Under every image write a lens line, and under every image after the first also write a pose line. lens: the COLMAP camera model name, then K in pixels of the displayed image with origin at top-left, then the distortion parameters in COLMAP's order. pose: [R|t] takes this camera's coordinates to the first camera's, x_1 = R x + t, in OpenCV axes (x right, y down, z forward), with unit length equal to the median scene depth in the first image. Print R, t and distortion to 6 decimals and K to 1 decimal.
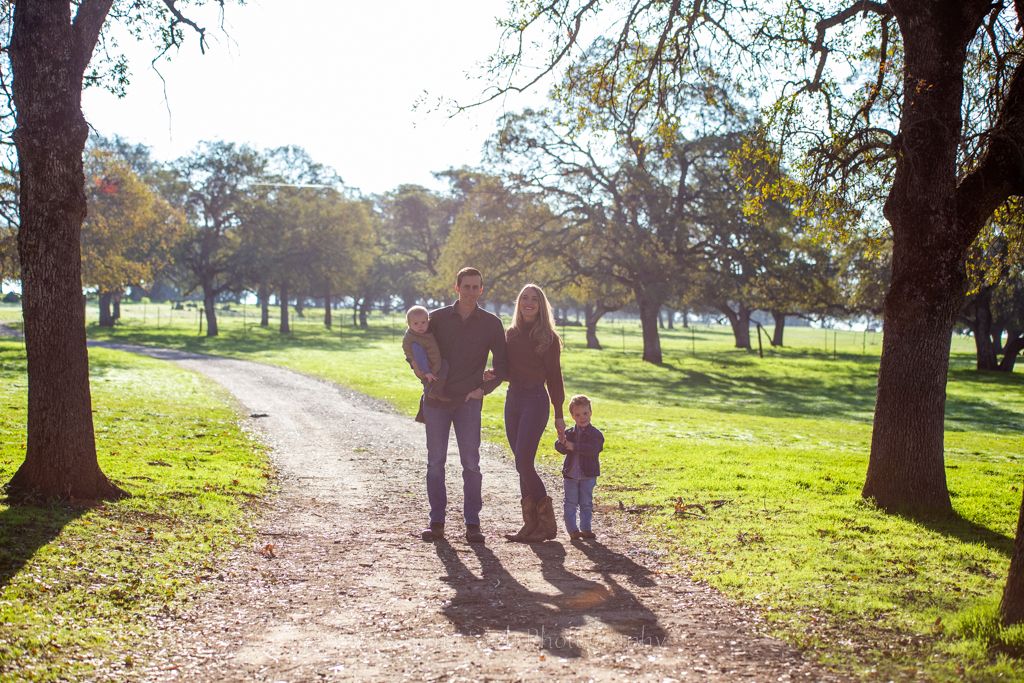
lens RADIAL K [[2129.9, 0, 511.3], [0, 2129.9, 341.1], [0, 0, 1]] dist [-0.391086, 0.000000]
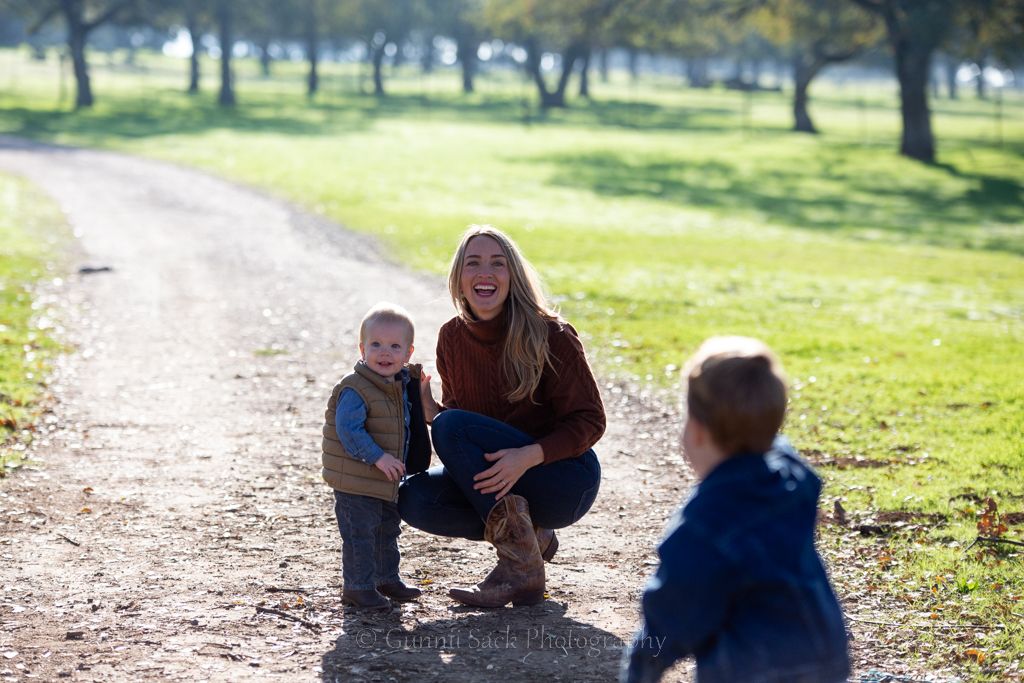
lens RADIAL K [[3453.5, 0, 514.2], [0, 3453.5, 343.1], [0, 0, 1]] dist [0.387953, 0.000000]
pose [[0.998822, 0.004538, -0.048312, 0.009589], [-0.001534, 0.998074, 0.062019, 0.002050], [0.048500, -0.061872, 0.996905, 0.151309]]
